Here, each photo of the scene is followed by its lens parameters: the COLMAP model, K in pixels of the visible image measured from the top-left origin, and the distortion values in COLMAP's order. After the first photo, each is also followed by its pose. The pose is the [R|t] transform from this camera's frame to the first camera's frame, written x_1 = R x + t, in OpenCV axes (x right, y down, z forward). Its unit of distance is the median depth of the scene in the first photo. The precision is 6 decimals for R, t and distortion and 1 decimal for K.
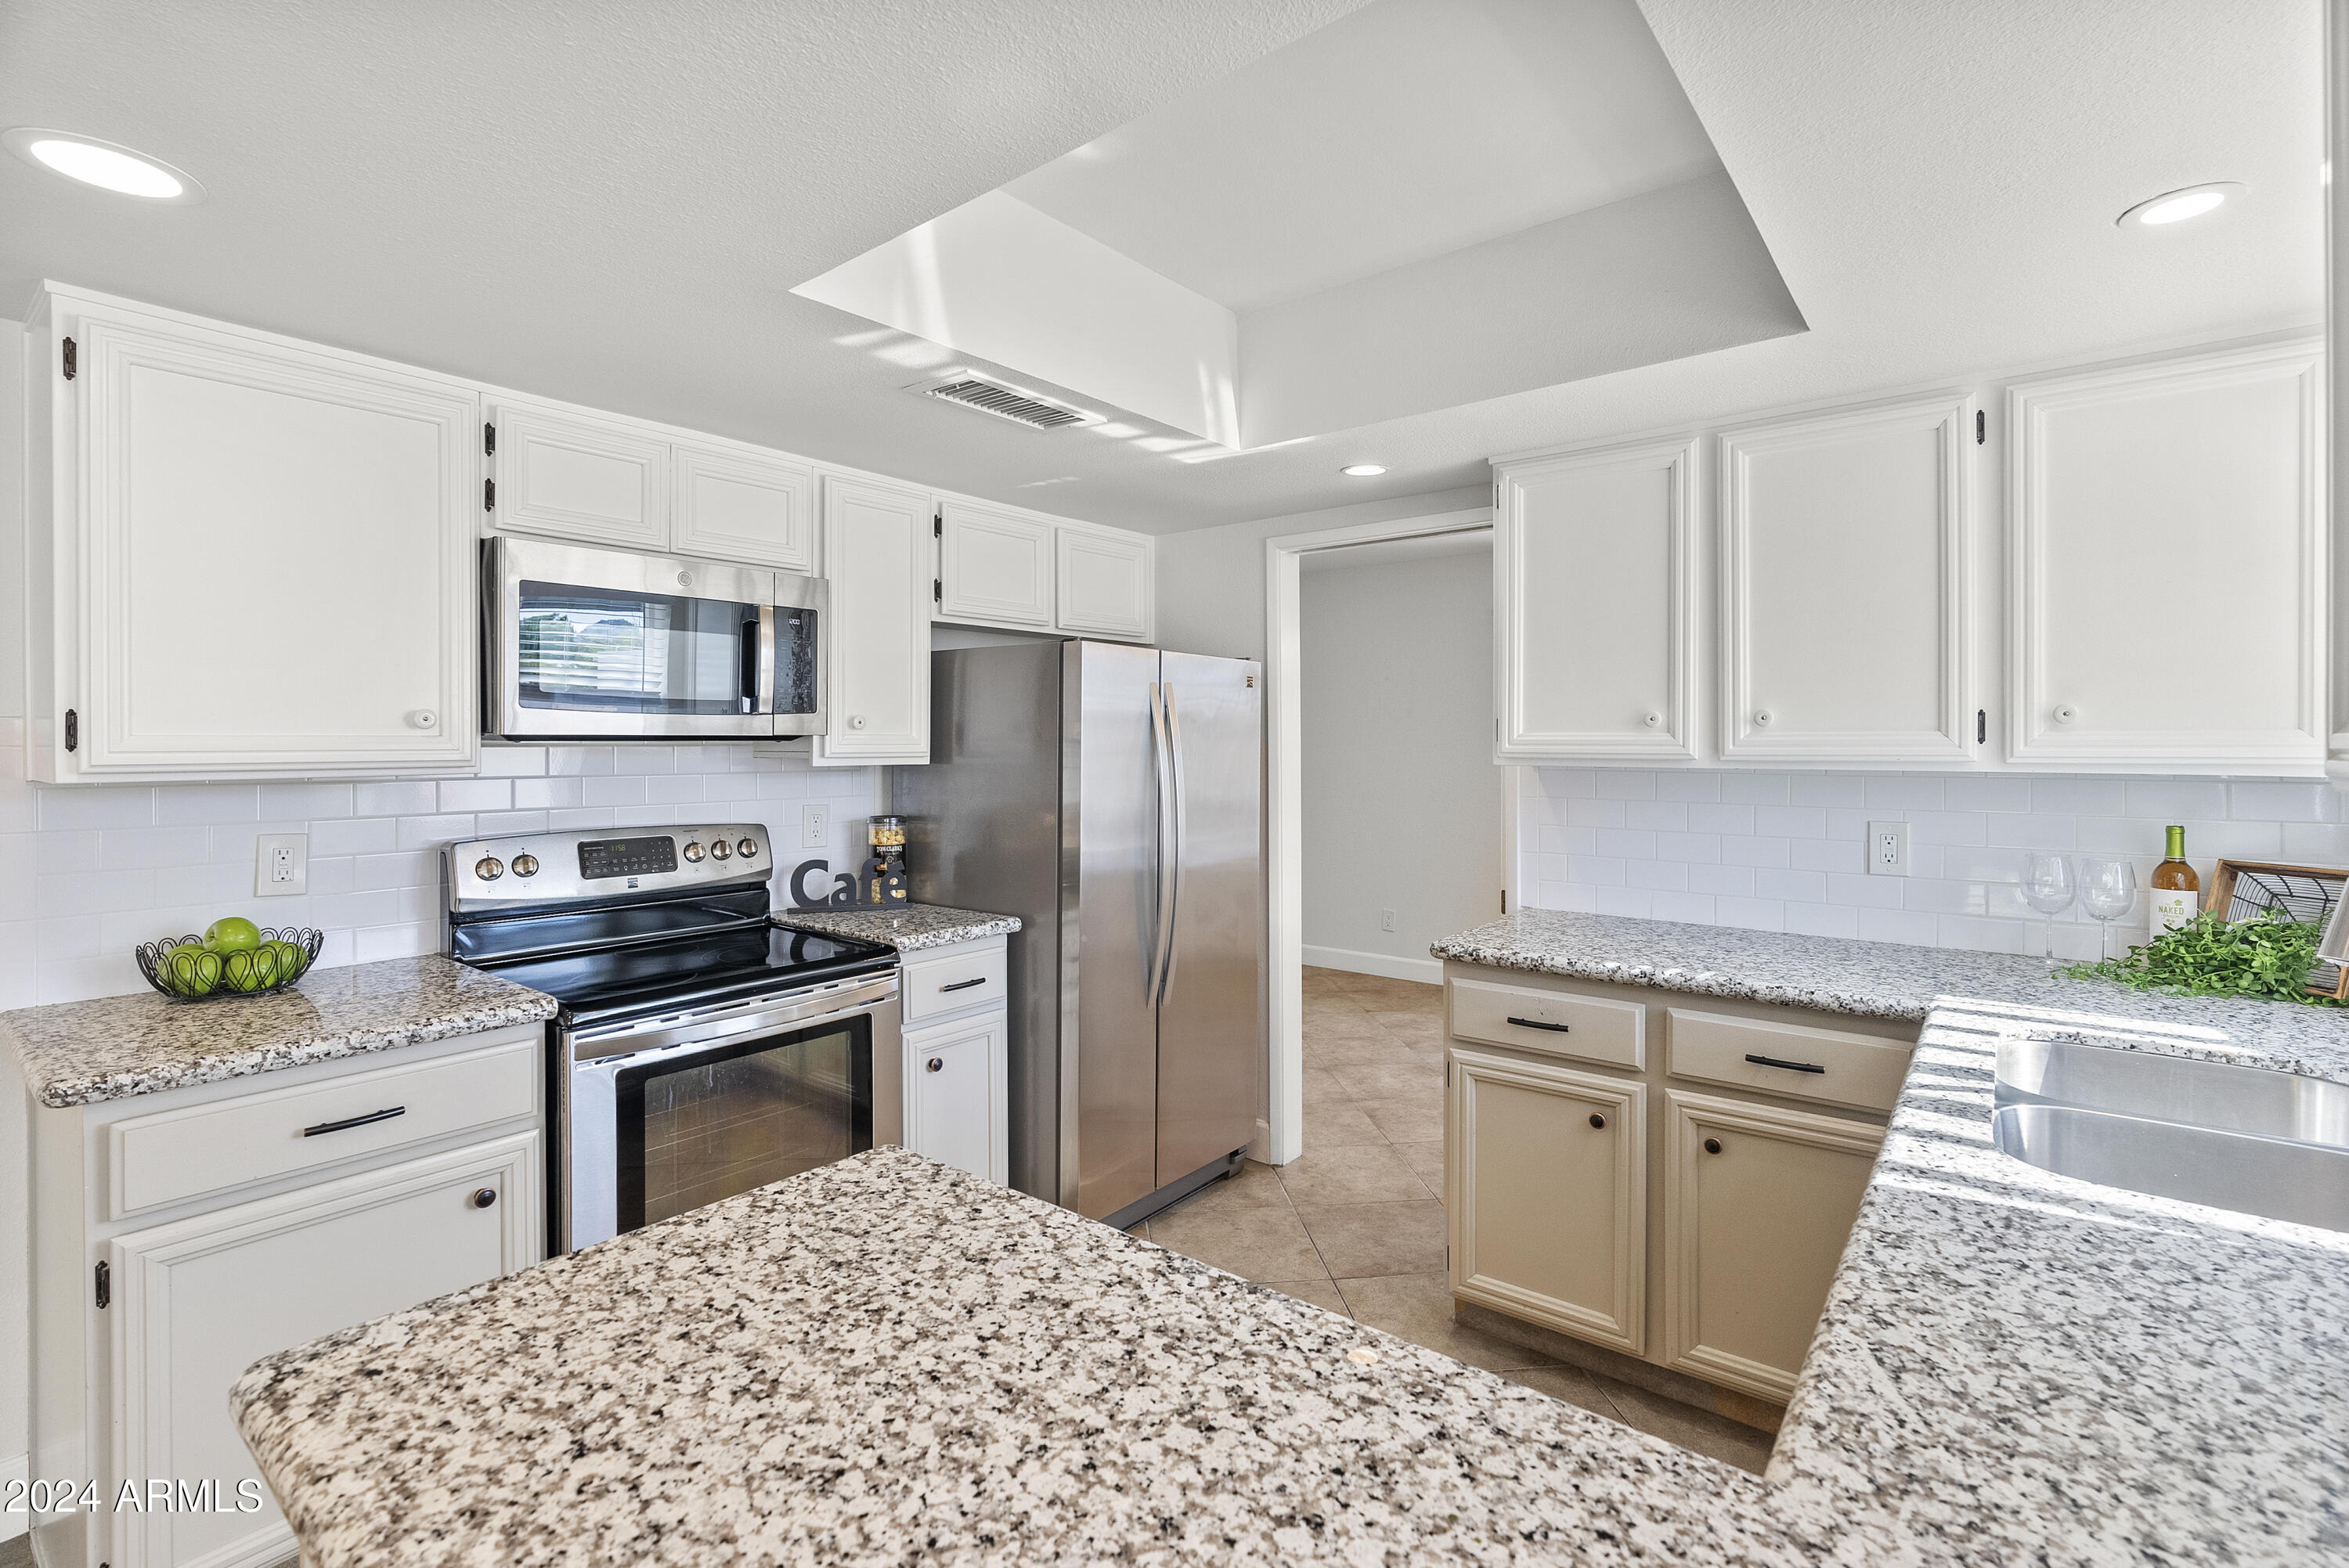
lens RADIAL K [[1070.5, 0, 1178.6], [0, 1070.5, 765.0], [0, 0, 1]] dist [-0.003774, 0.001140]
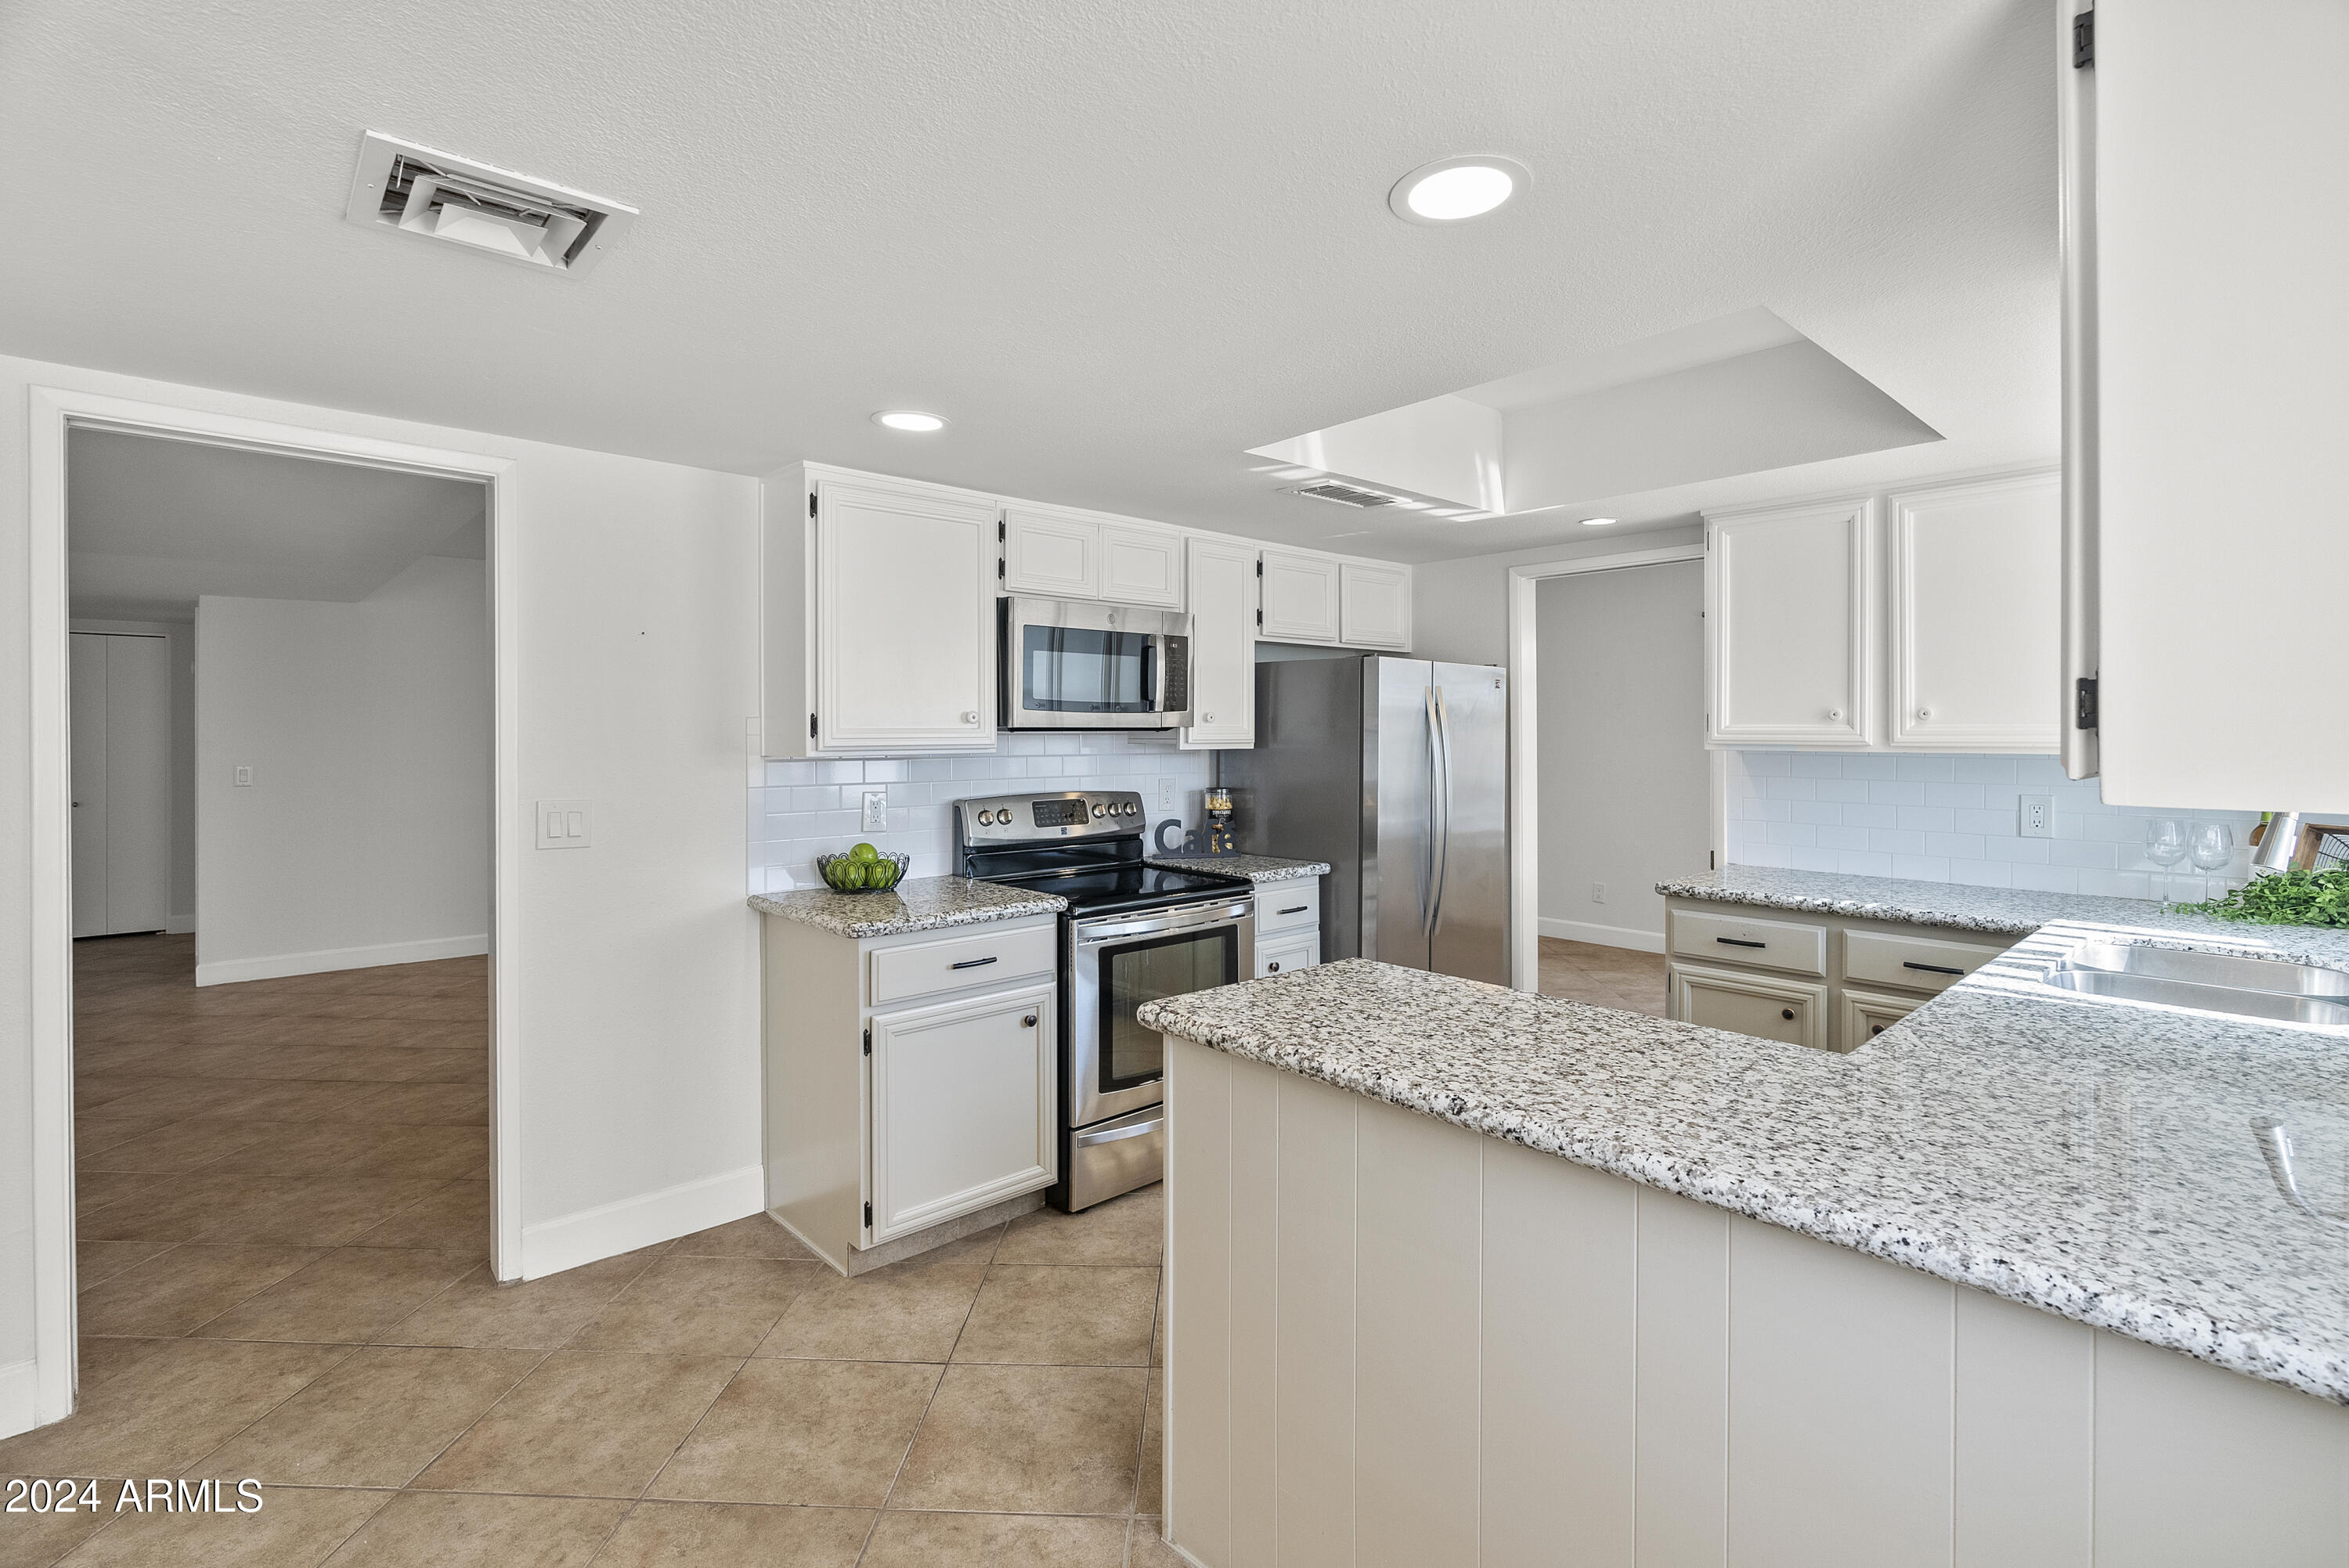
lens RADIAL K [[1070.5, 0, 1192.0], [0, 1070.5, 746.4], [0, 0, 1]] dist [-0.003774, 0.001140]
pose [[0.988276, 0.001871, -0.152668, -0.136130], [-0.002824, 0.999978, -0.006022, 0.006277], [0.152653, 0.006383, 0.988259, -0.418469]]
